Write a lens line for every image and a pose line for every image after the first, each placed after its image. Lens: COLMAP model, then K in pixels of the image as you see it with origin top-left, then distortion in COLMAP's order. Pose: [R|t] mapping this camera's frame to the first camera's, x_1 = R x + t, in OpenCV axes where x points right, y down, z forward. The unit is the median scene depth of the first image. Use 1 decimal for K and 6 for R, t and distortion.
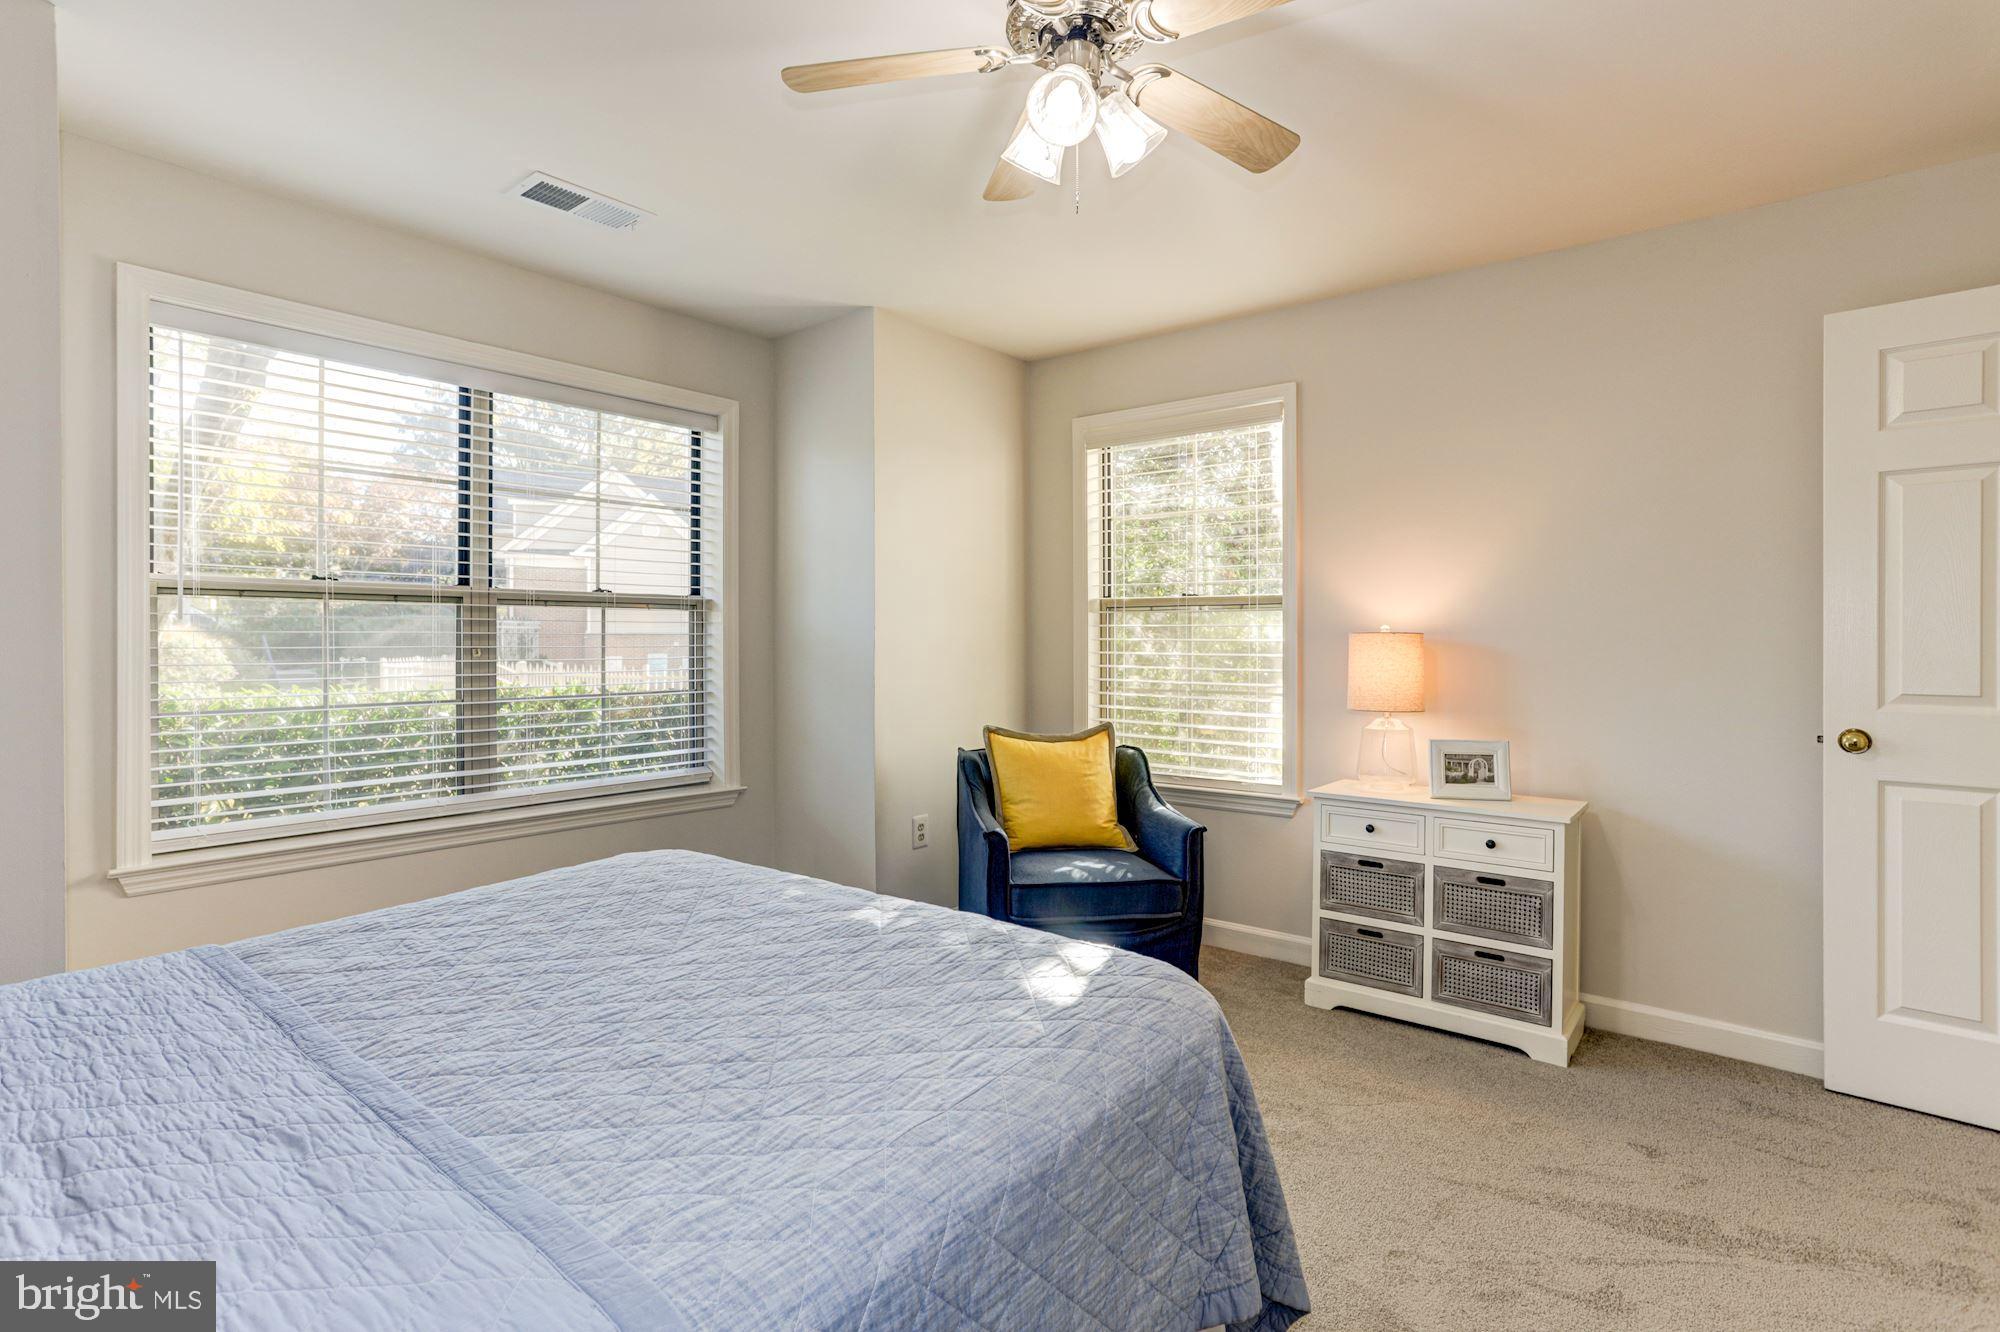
lens RADIAL K [[994.9, 0, 981.2], [0, 994.9, 647.4], [0, 0, 1]] dist [-0.058217, 0.037893]
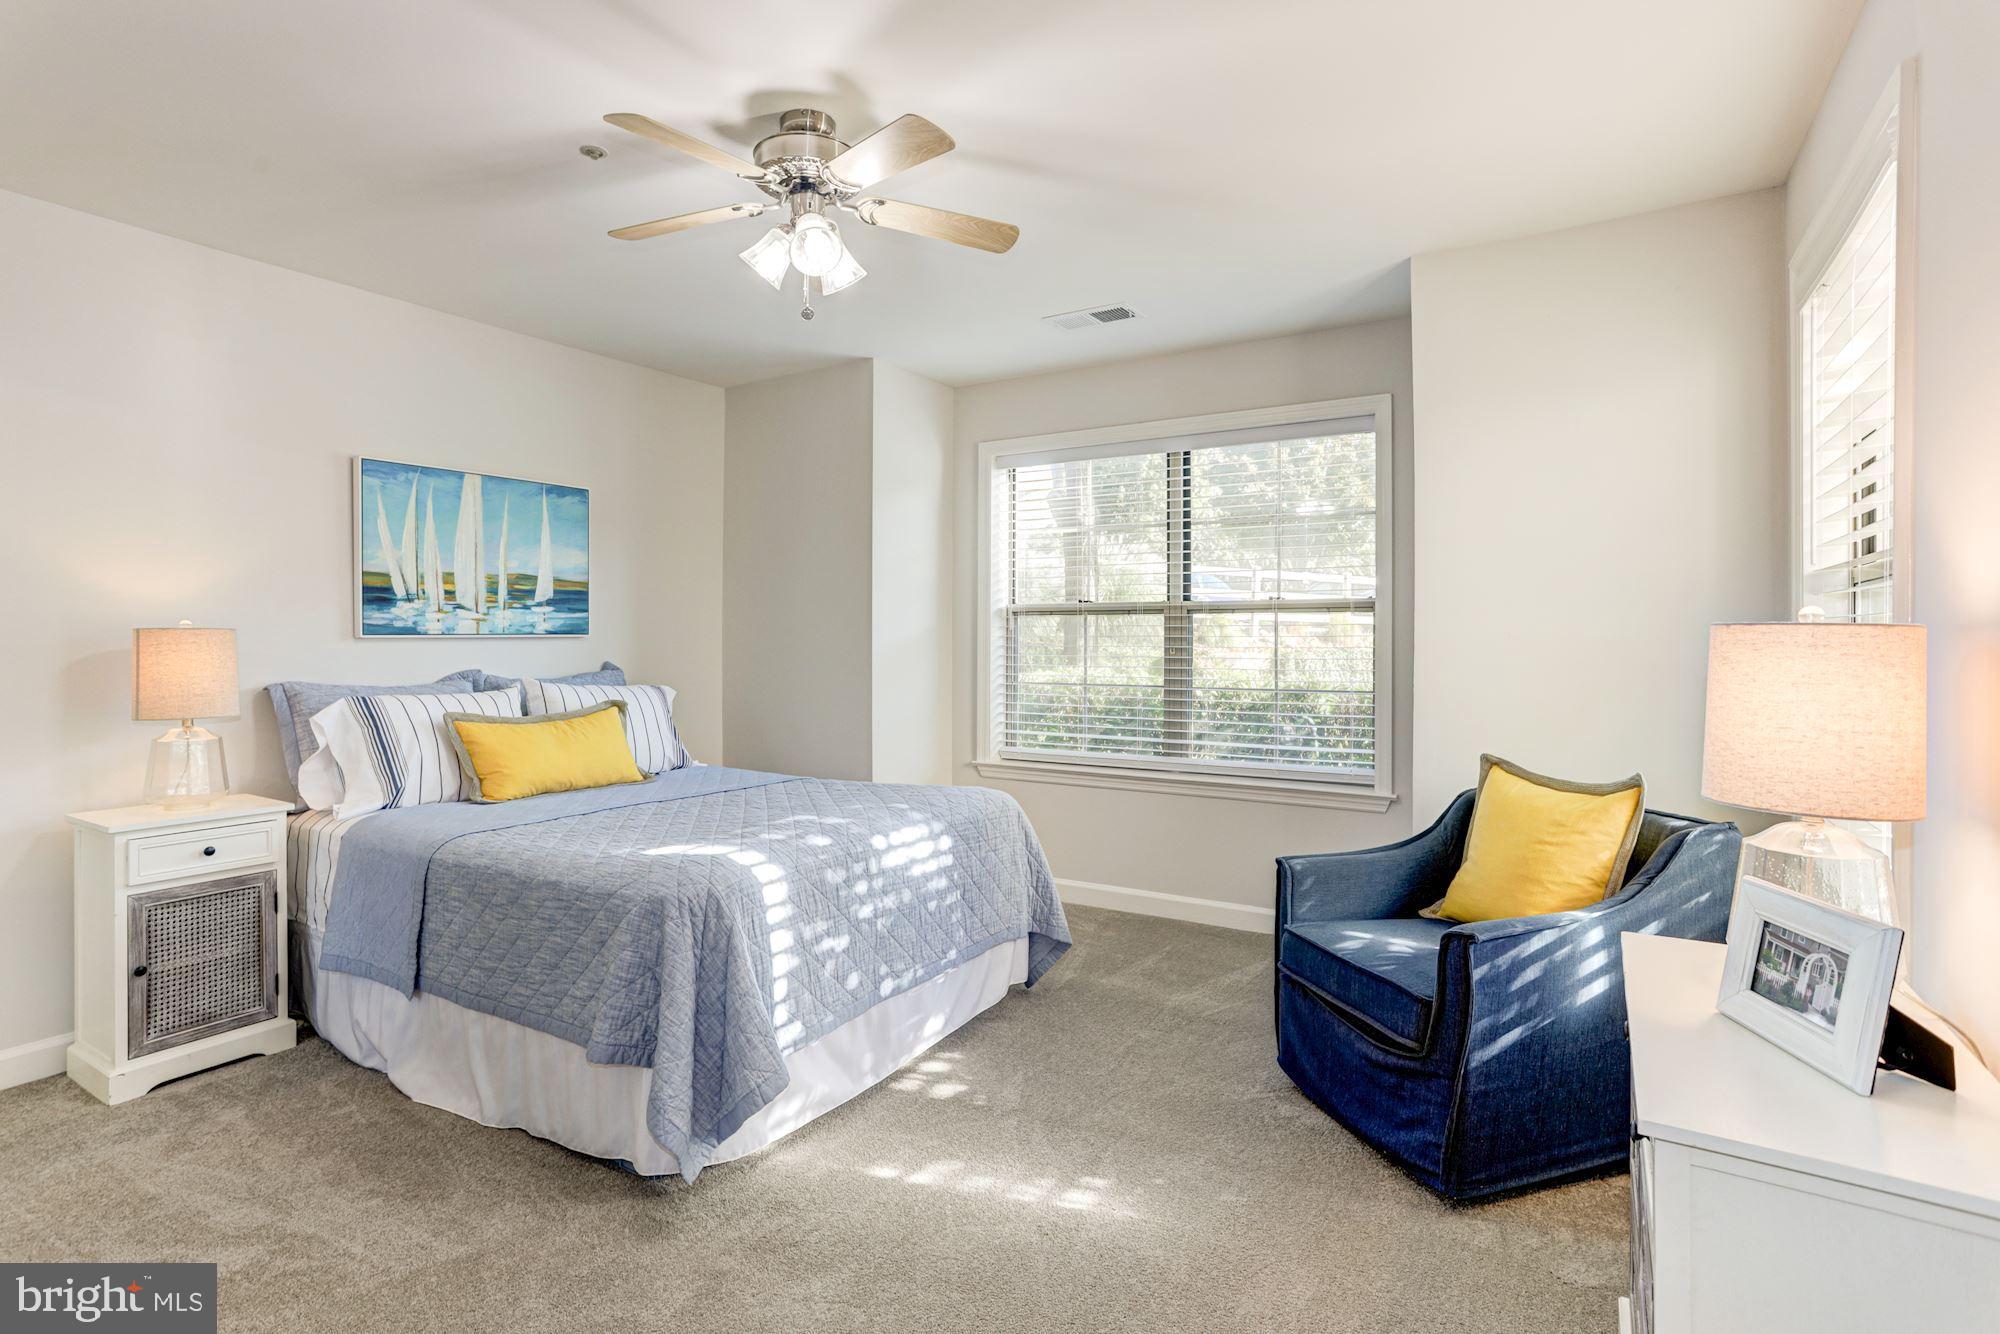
lens RADIAL K [[994.9, 0, 981.2], [0, 994.9, 648.4], [0, 0, 1]] dist [-0.058217, 0.037893]
pose [[0.114939, 0.009384, -0.993328, 0.850003], [-0.007186, 0.999937, 0.008615, -0.009250], [0.993347, 0.006148, 0.115000, 0.624729]]
